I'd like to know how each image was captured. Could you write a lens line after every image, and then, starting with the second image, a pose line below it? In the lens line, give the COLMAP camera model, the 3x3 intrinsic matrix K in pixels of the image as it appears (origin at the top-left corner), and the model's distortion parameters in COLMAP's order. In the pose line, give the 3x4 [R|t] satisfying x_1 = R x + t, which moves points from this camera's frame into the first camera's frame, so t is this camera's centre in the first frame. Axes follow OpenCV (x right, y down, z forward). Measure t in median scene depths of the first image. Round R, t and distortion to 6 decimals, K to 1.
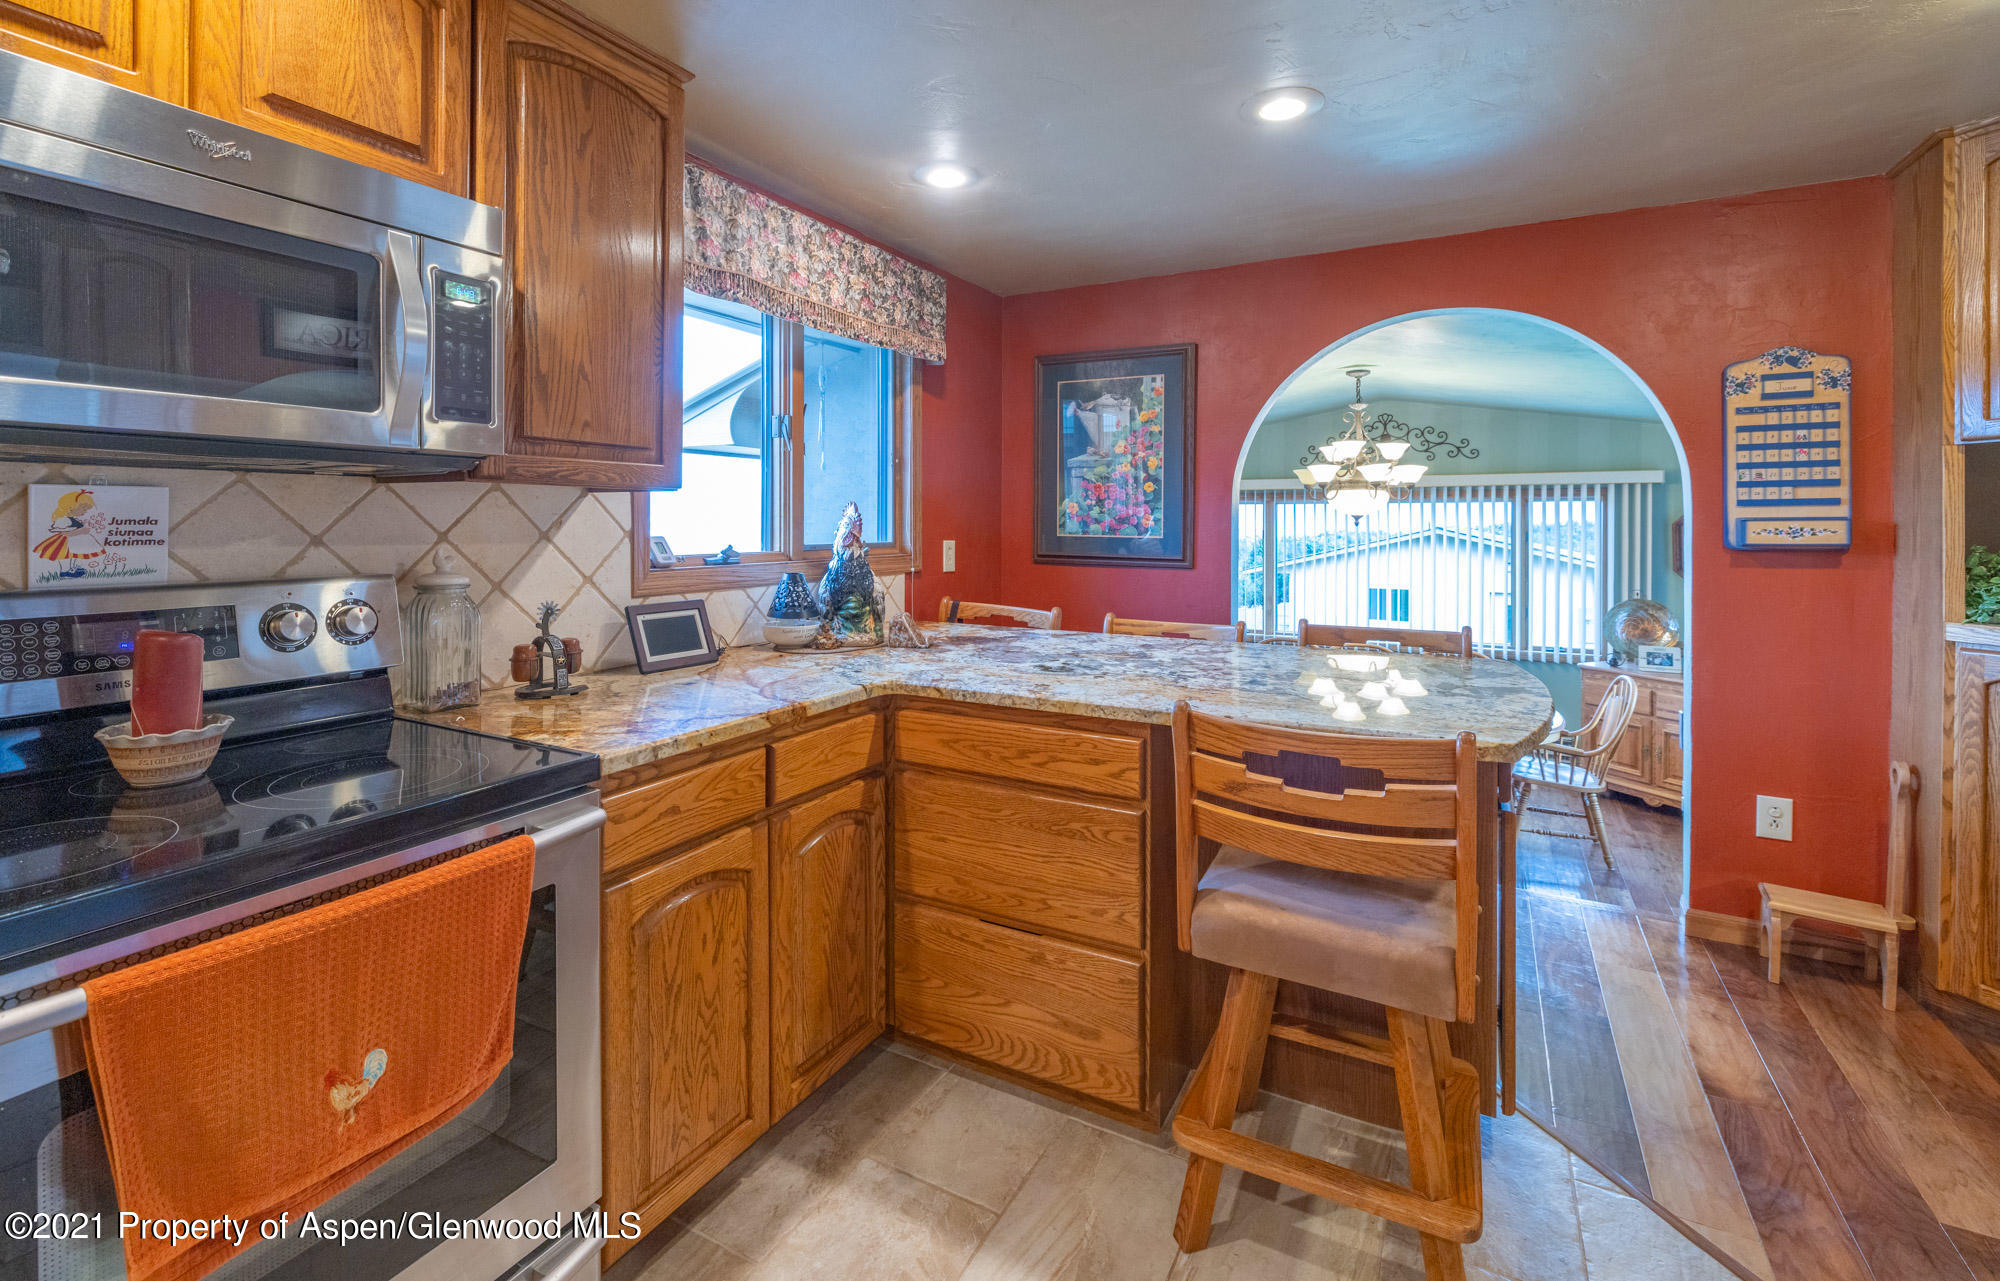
lens RADIAL K [[868.7, 0, 979.2], [0, 868.7, 533.0], [0, 0, 1]] dist [-0.009327, -0.000038]
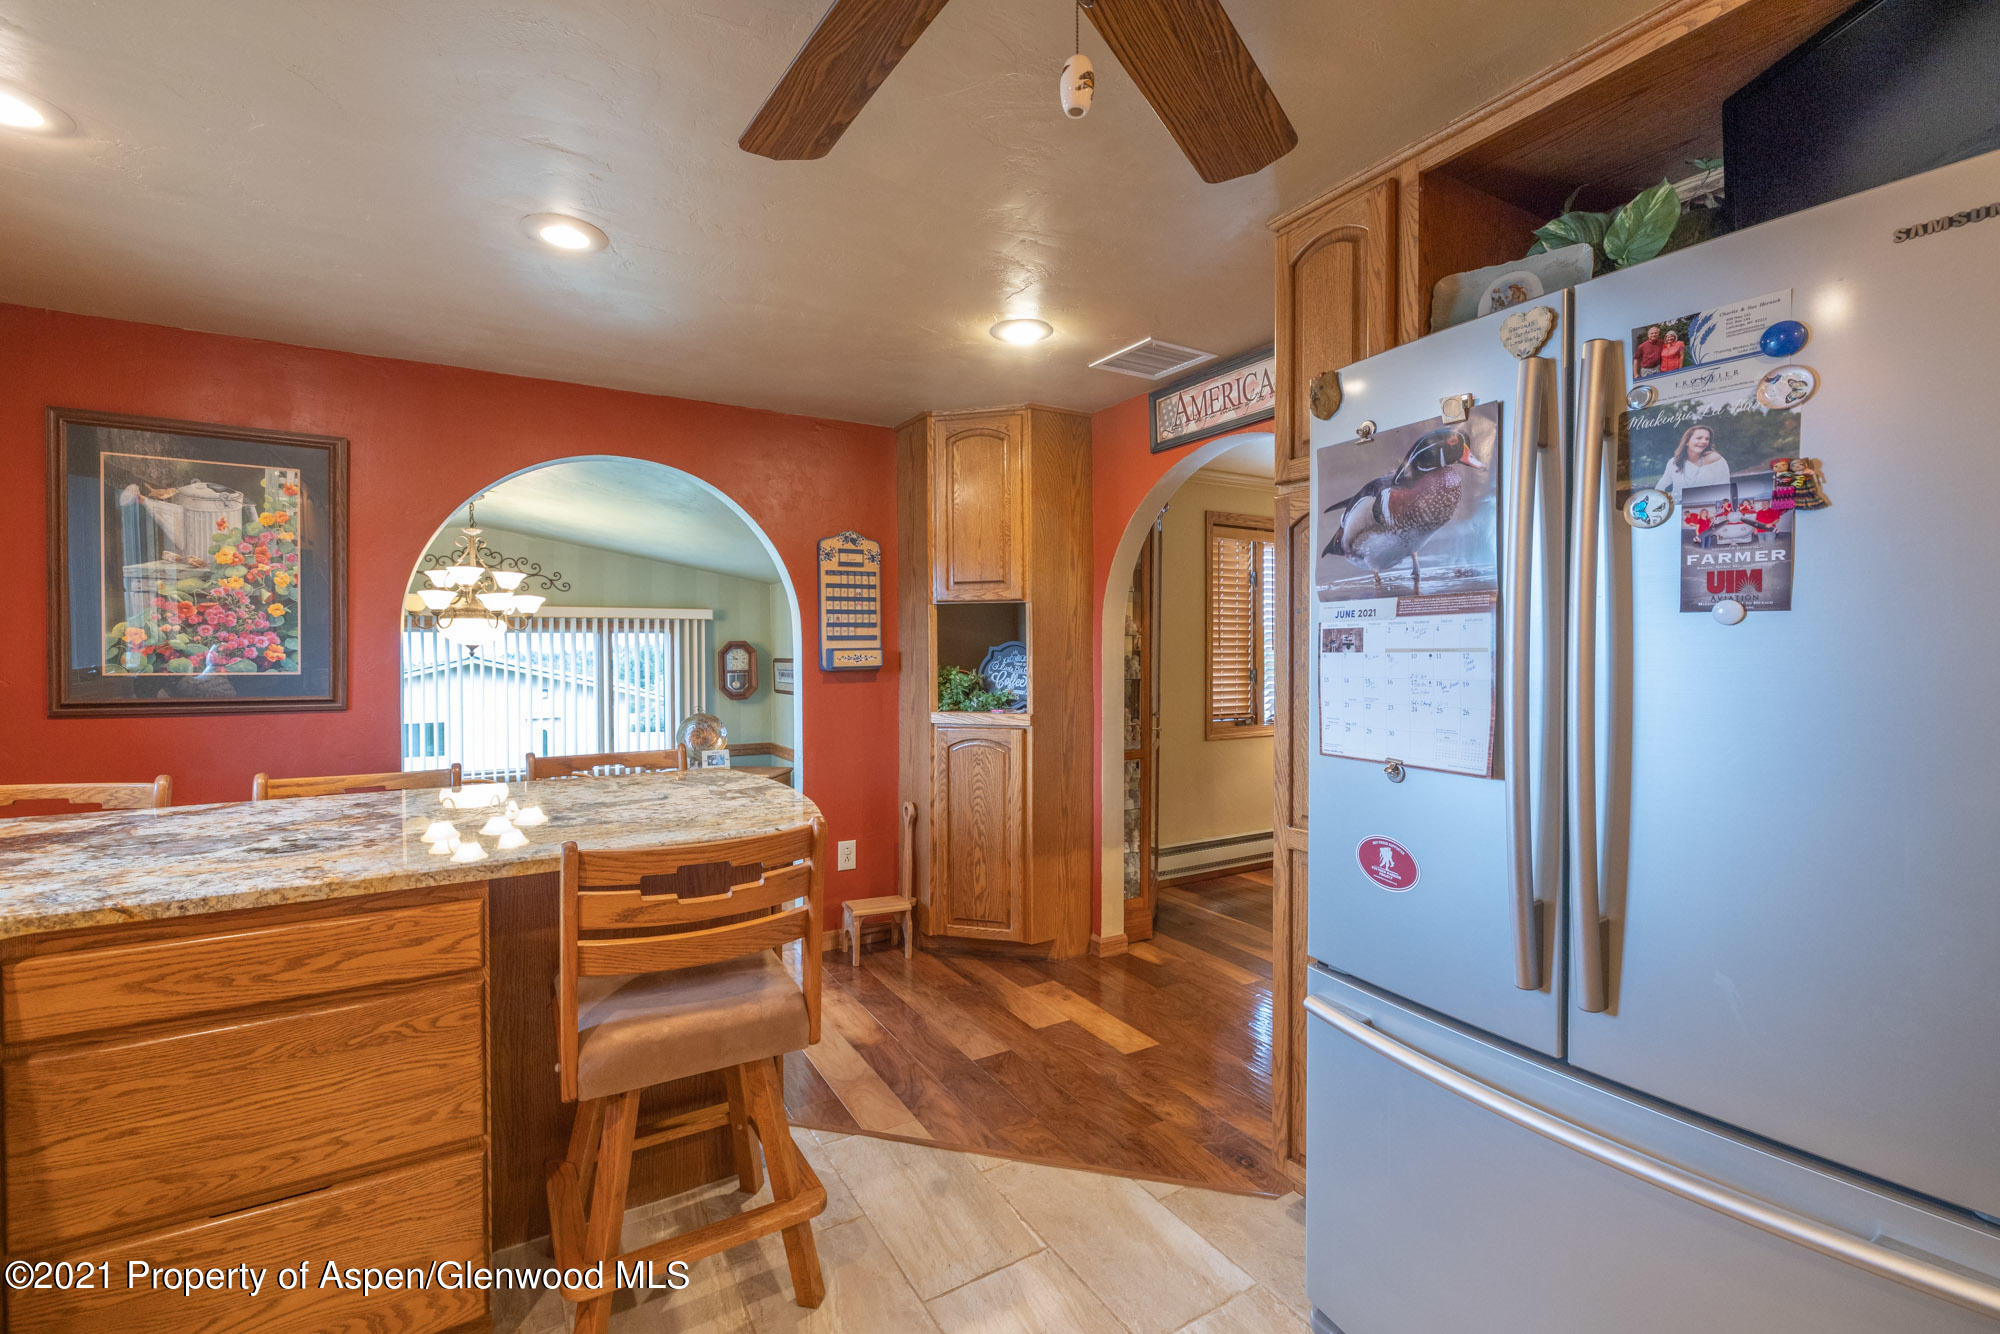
lens RADIAL K [[862.5, 0, 996.1], [0, 862.5, 667.4], [0, 0, 1]] dist [-0.020772, 0.000912]
pose [[0.482951, -0.020565, 0.875406, -0.229240], [0.014696, 0.999774, 0.015379, -0.004321], [-0.875524, 0.005437, 0.483144, 0.081693]]
